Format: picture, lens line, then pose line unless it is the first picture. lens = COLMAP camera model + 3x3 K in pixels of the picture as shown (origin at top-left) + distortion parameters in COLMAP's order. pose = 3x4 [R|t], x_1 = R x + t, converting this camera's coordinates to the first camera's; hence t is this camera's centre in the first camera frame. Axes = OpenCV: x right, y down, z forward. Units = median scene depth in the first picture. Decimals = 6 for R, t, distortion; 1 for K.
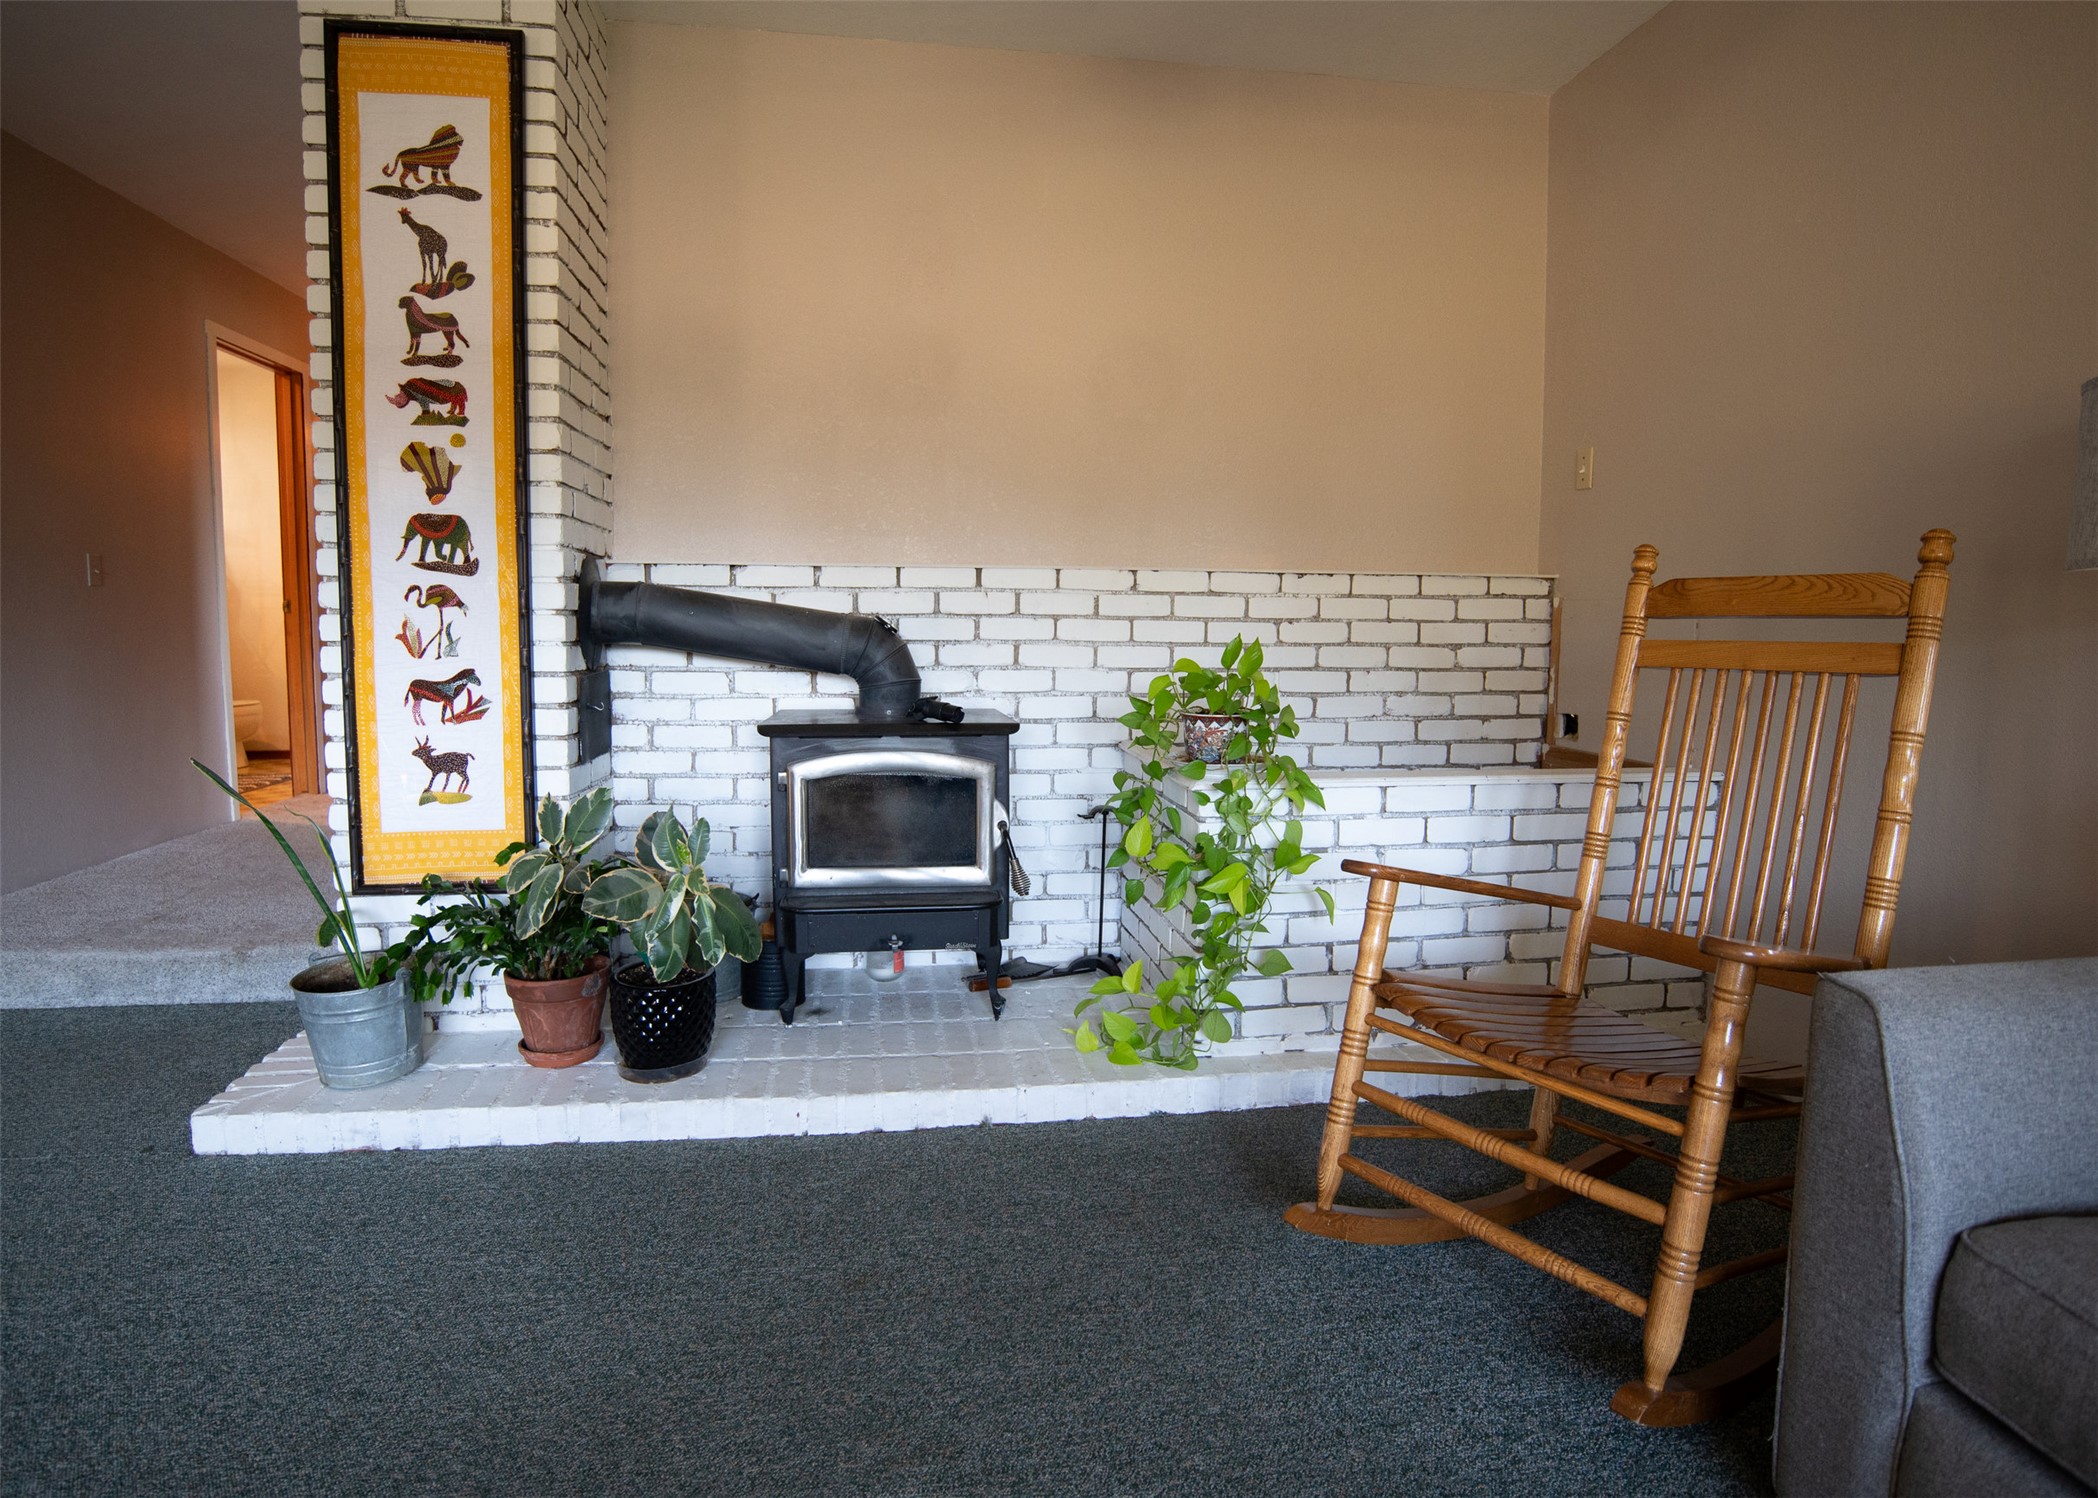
lens RADIAL K [[1258.9, 0, 1135.7], [0, 1258.9, 734.0], [0, 0, 1]] dist [-0.067232, 0.020562]
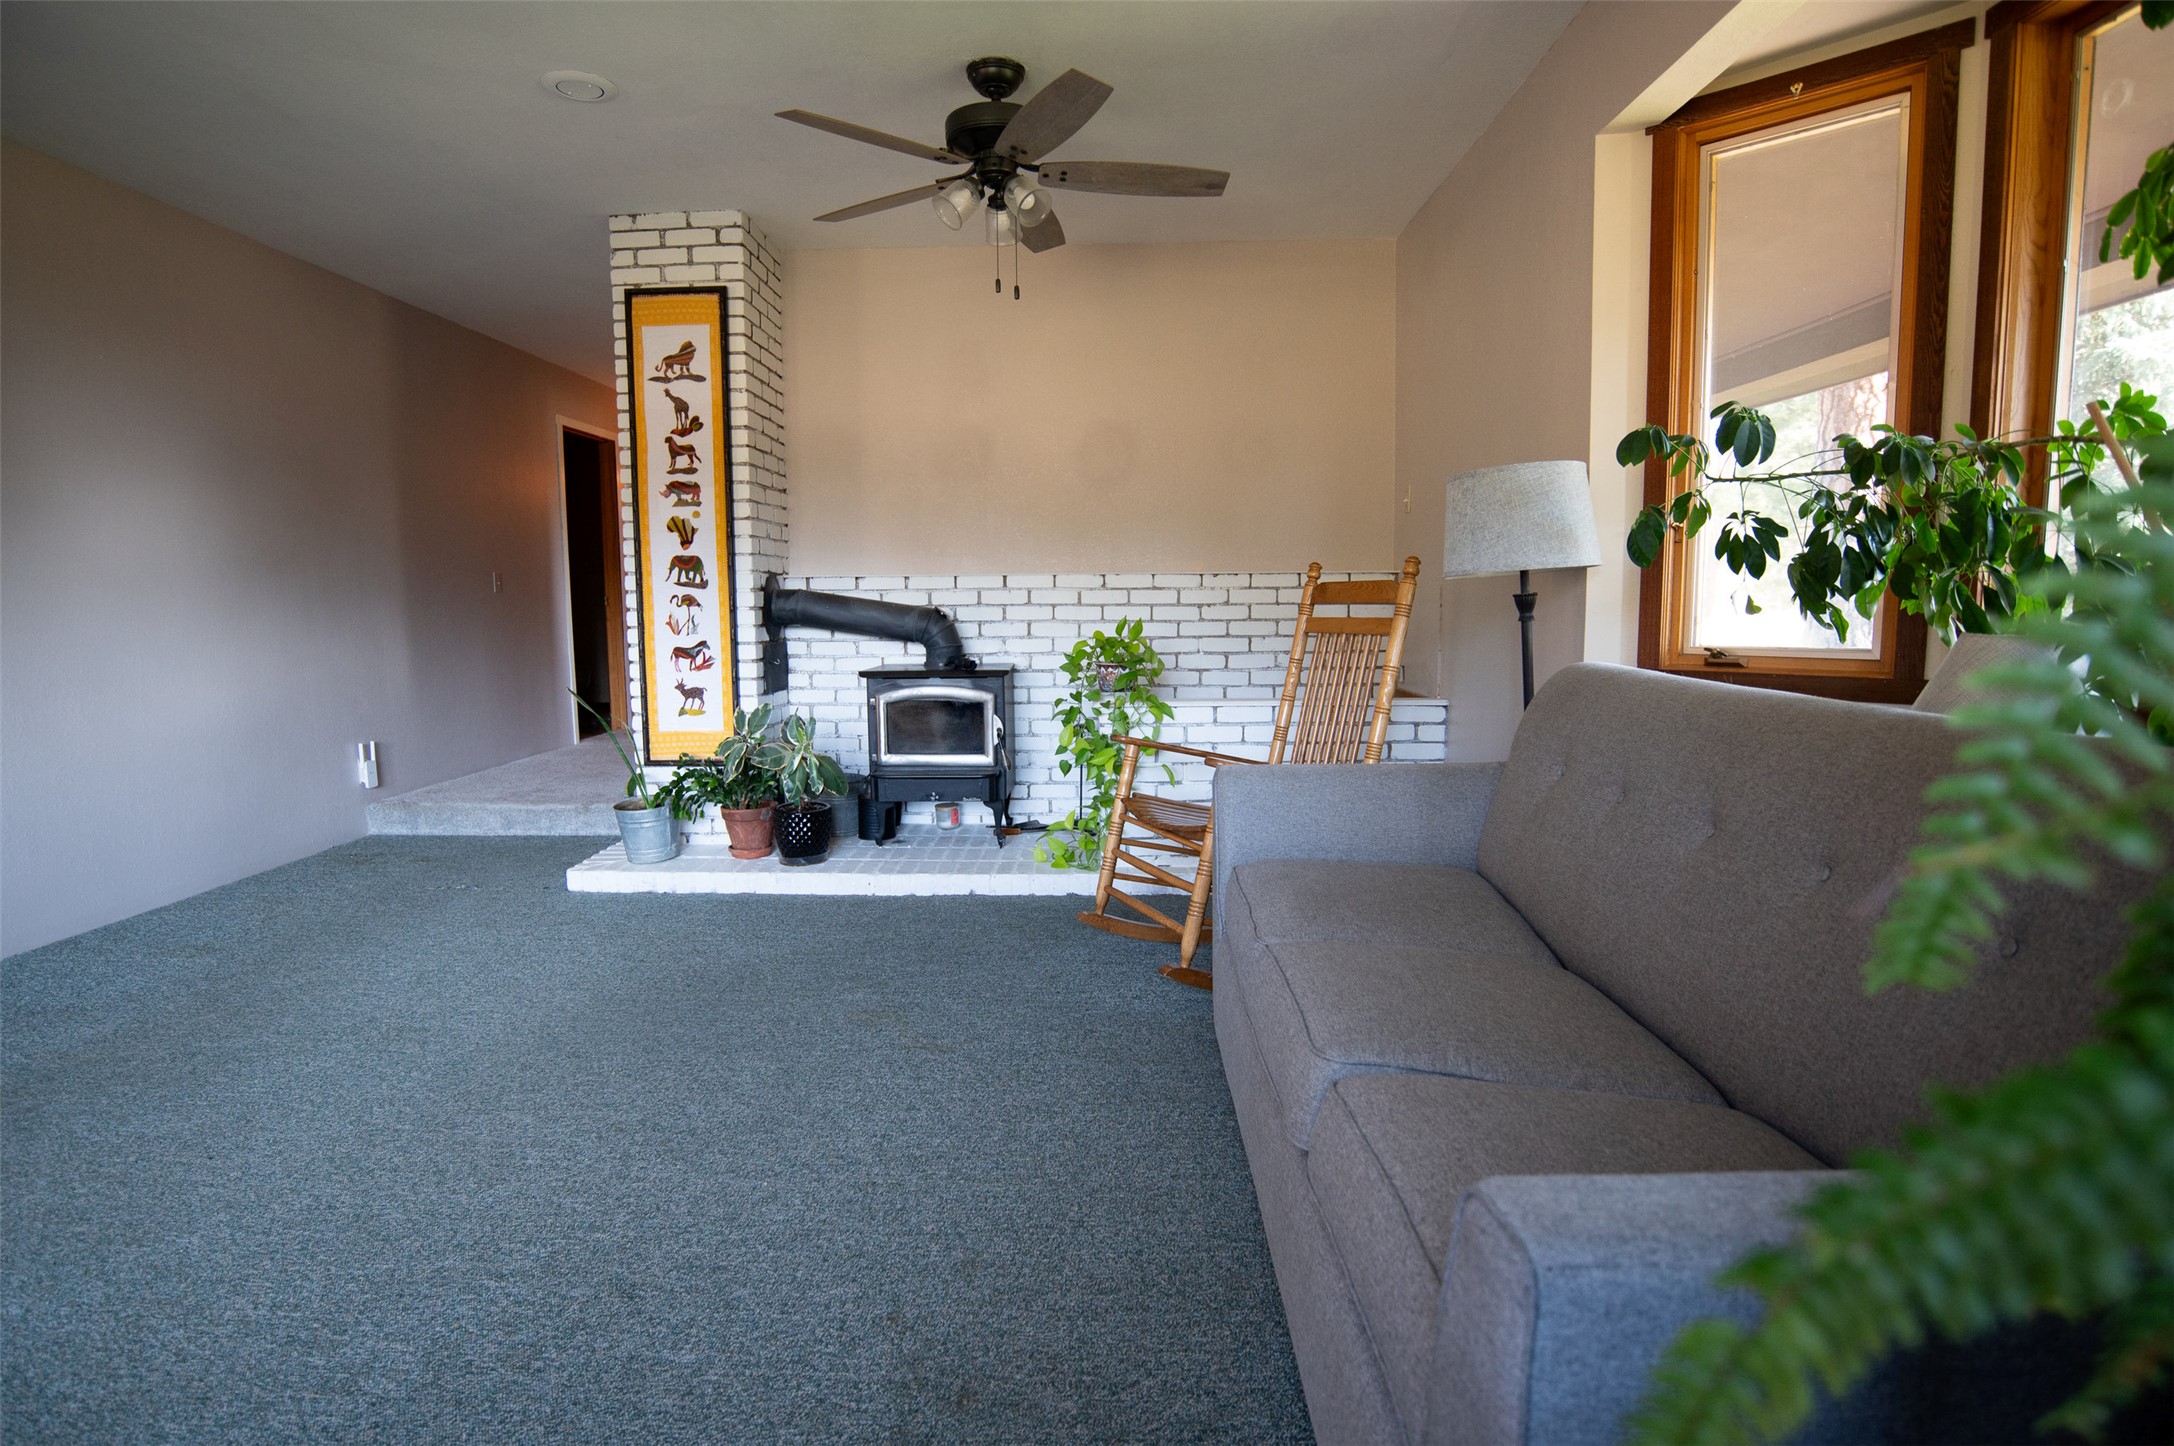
lens RADIAL K [[1123.8, 0, 1104.0], [0, 1123.8, 720.4], [0, 0, 1]] dist [-0.061660, 0.013403]
pose [[0.983192, 0.003676, -0.182535, 0.333235], [-0.000188, 0.999817, 0.019123, 0.032637], [0.182572, -0.018767, 0.983013, -0.496622]]
